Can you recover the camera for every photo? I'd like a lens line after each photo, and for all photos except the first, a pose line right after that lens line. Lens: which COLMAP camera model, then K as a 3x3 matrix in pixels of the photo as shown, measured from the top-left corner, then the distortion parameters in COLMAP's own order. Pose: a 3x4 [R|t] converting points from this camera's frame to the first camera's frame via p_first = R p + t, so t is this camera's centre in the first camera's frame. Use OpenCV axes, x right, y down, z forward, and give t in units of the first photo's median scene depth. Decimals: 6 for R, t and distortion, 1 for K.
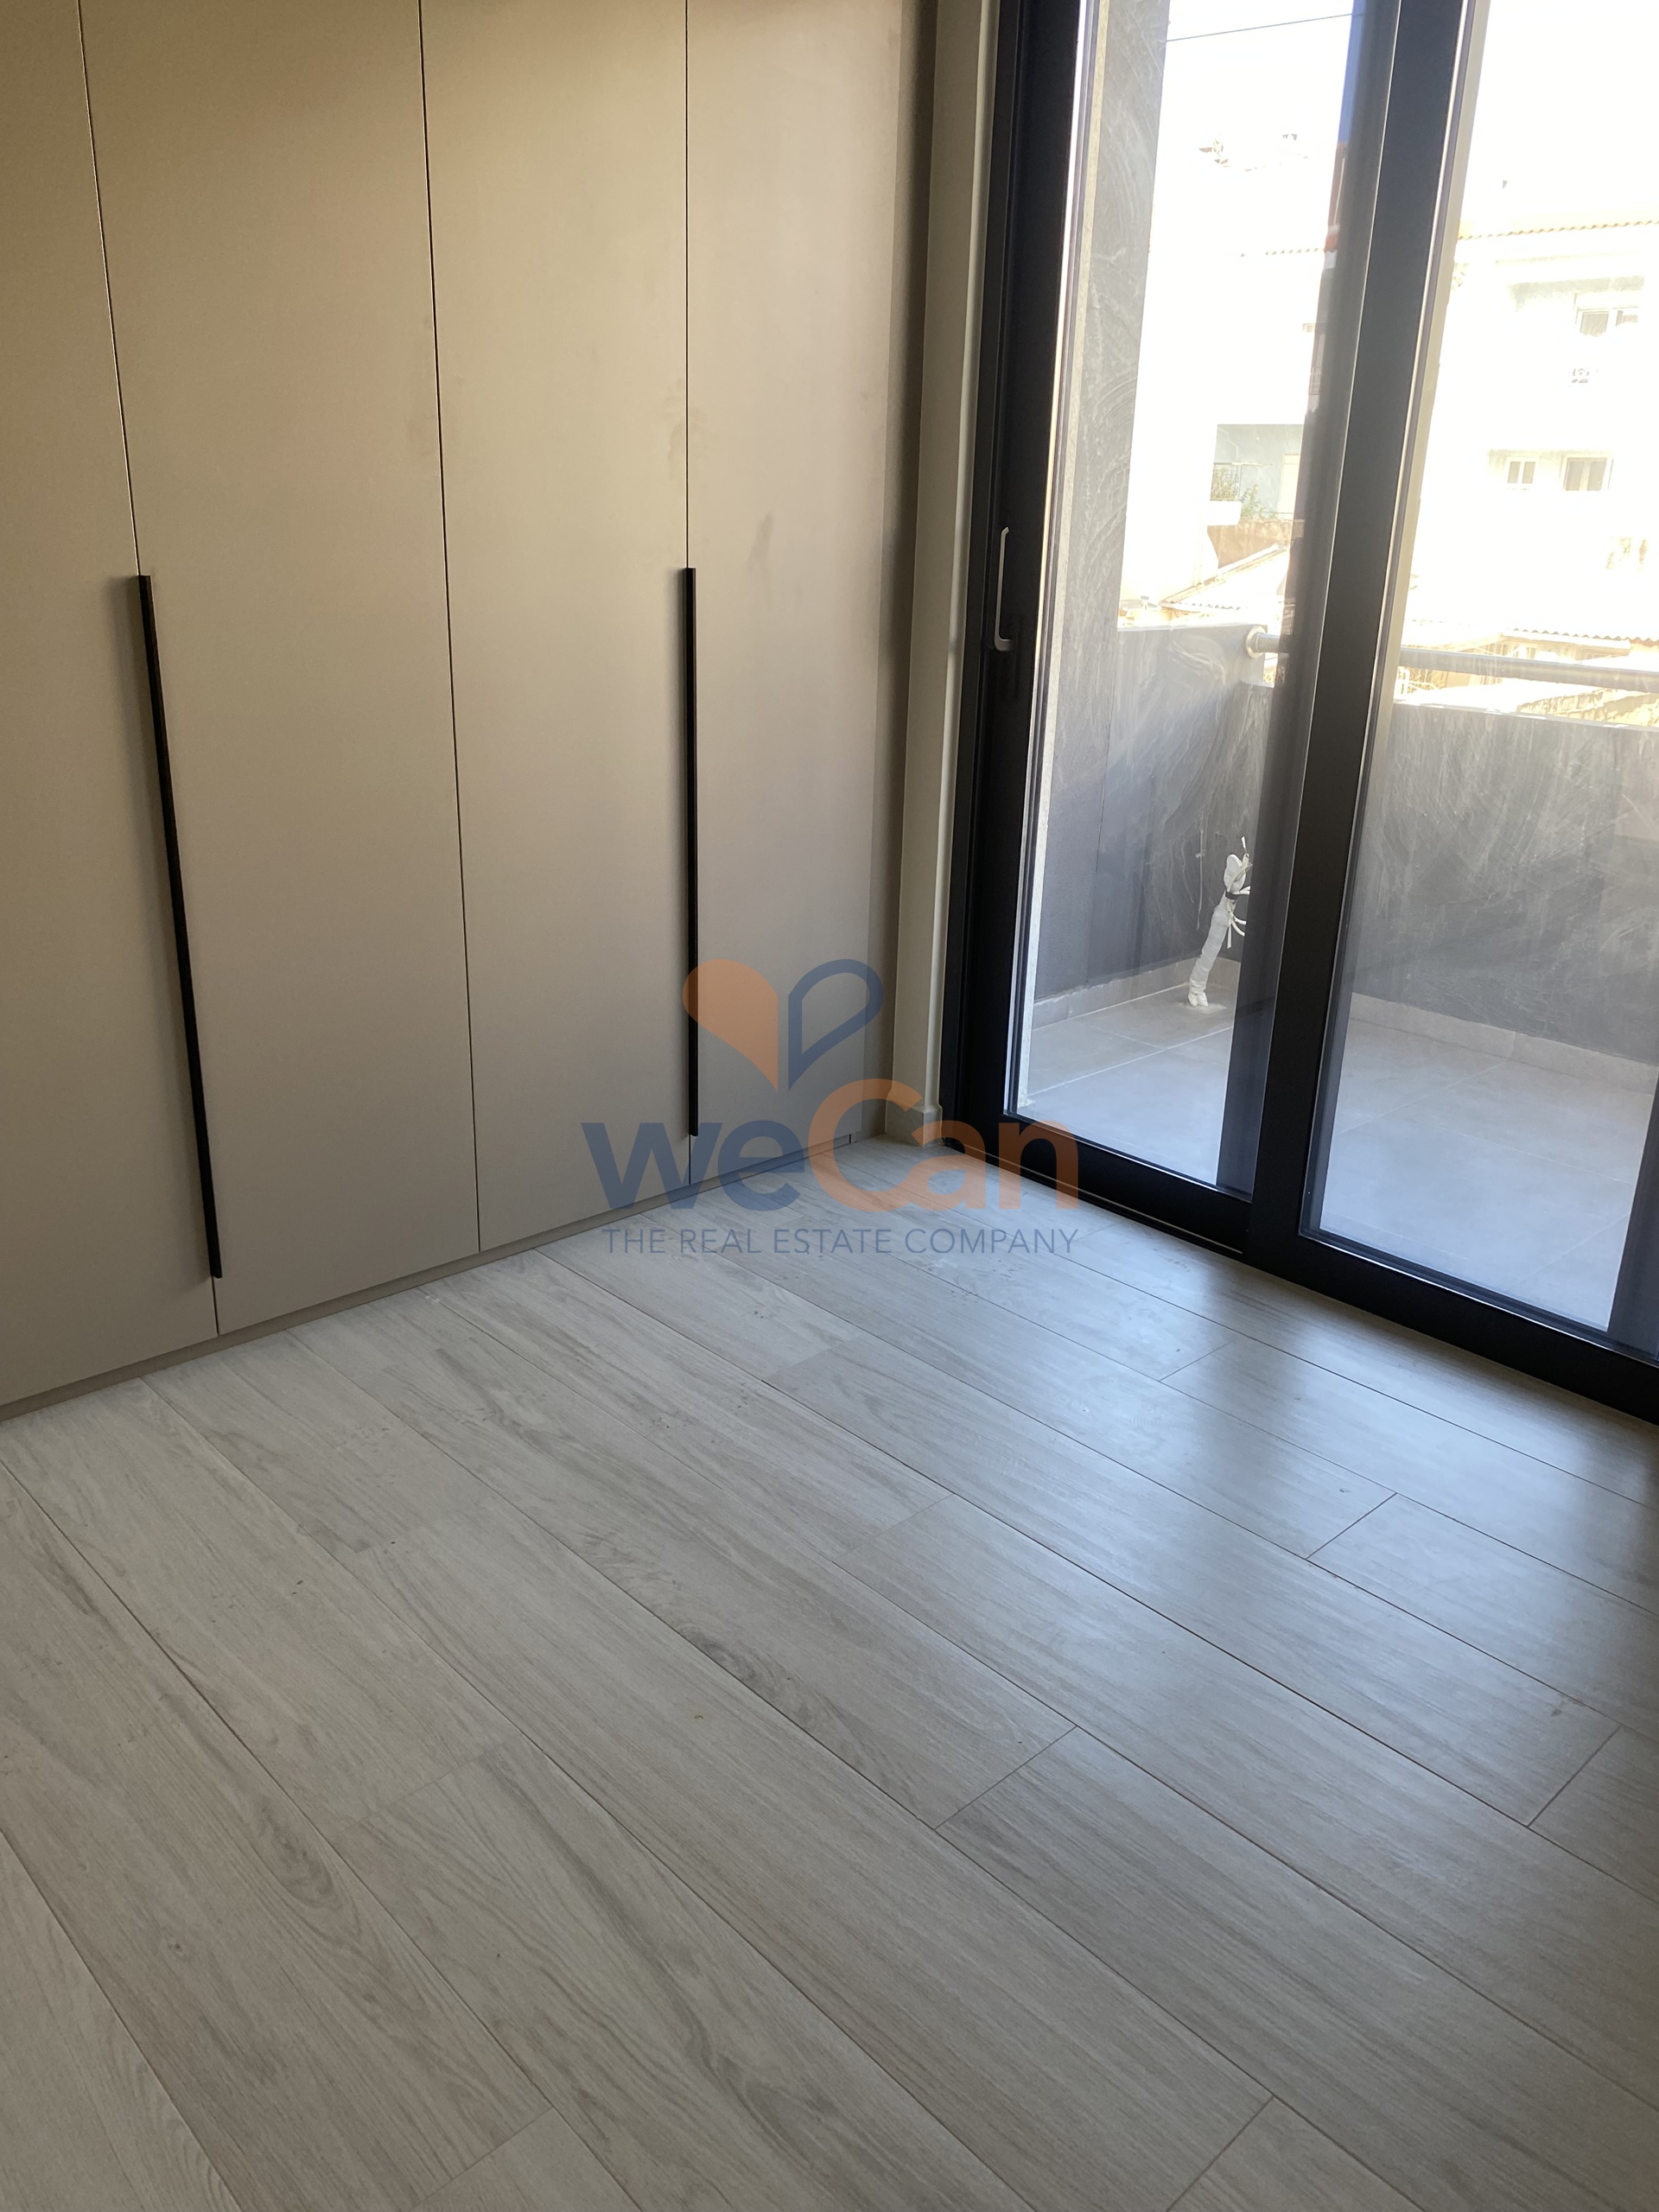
lens RADIAL K [[1667.9, 0, 829.5], [0, 1667.9, 1106.0], [0, 0, 1]] dist [0.004162, -0.010458]
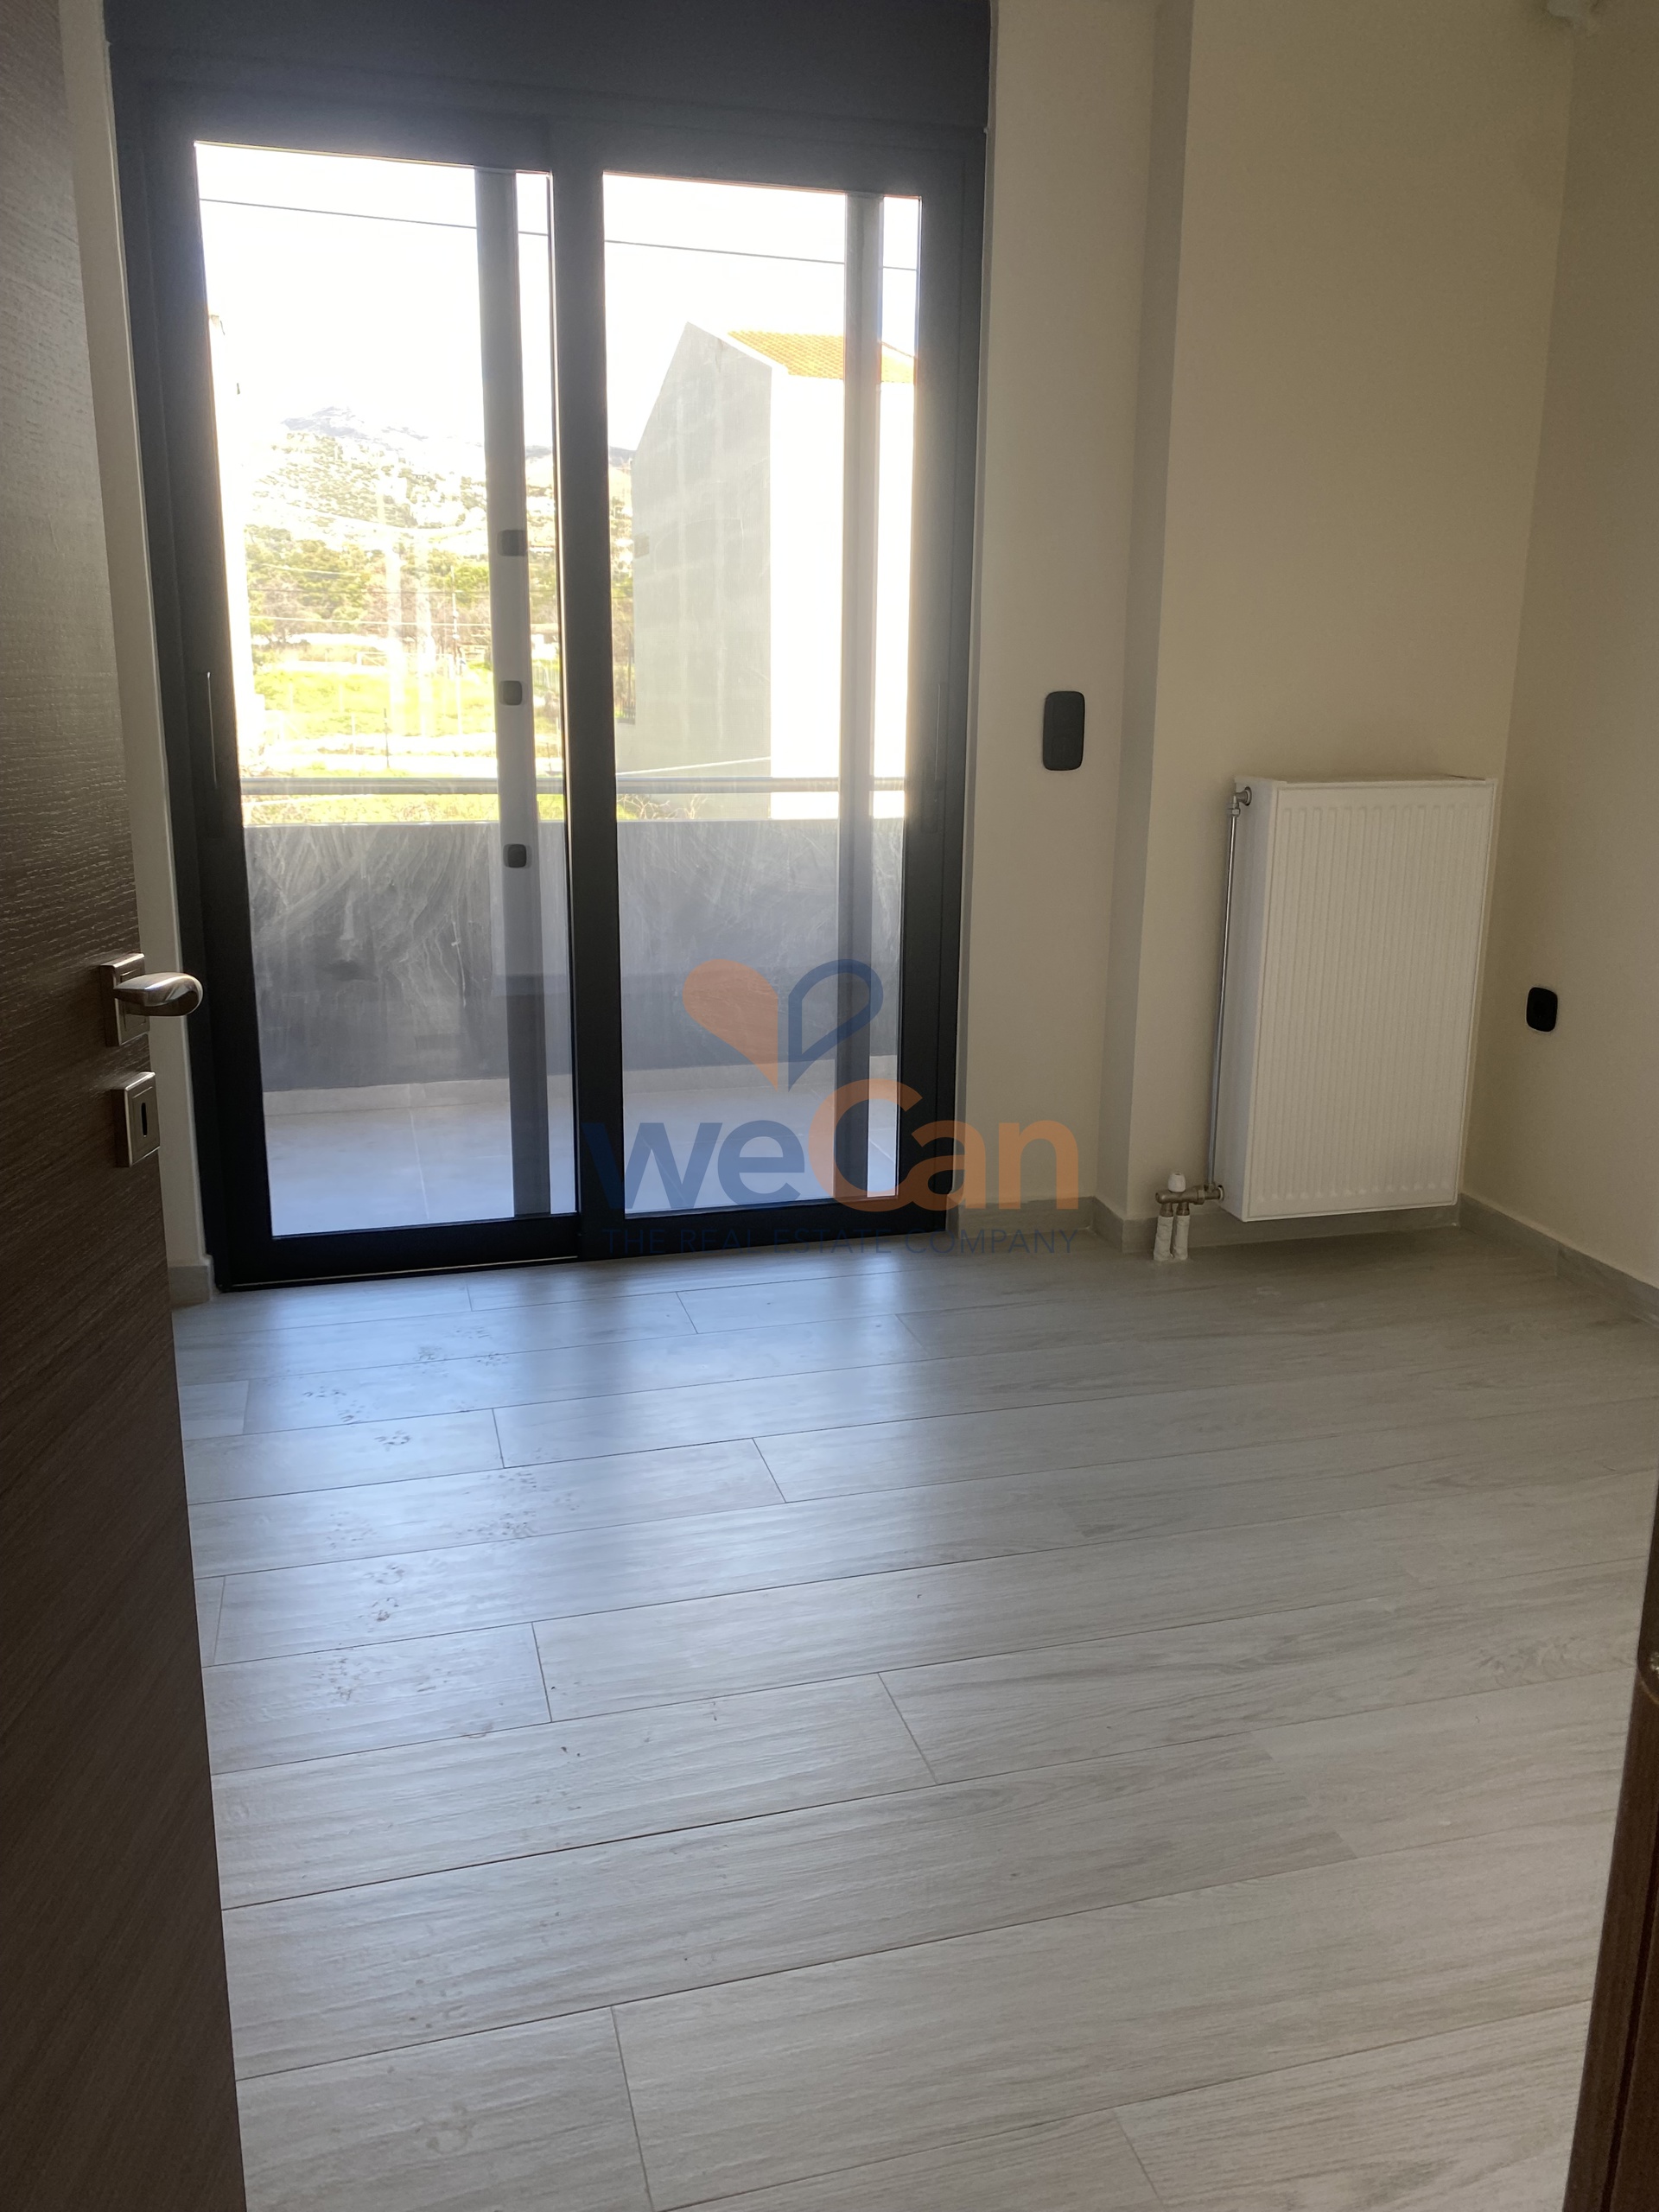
lens RADIAL K [[1676.2, 0, 829.5], [0, 1676.2, 1106.0], [0, 0, 1]] dist [0.000484, -0.013938]
pose [[0.468264, -0.240620, 0.850195, -0.832246], [0.309837, 0.945825, 0.097035, -0.093509], [-0.827484, 0.217984, 0.517449, 0.252760]]
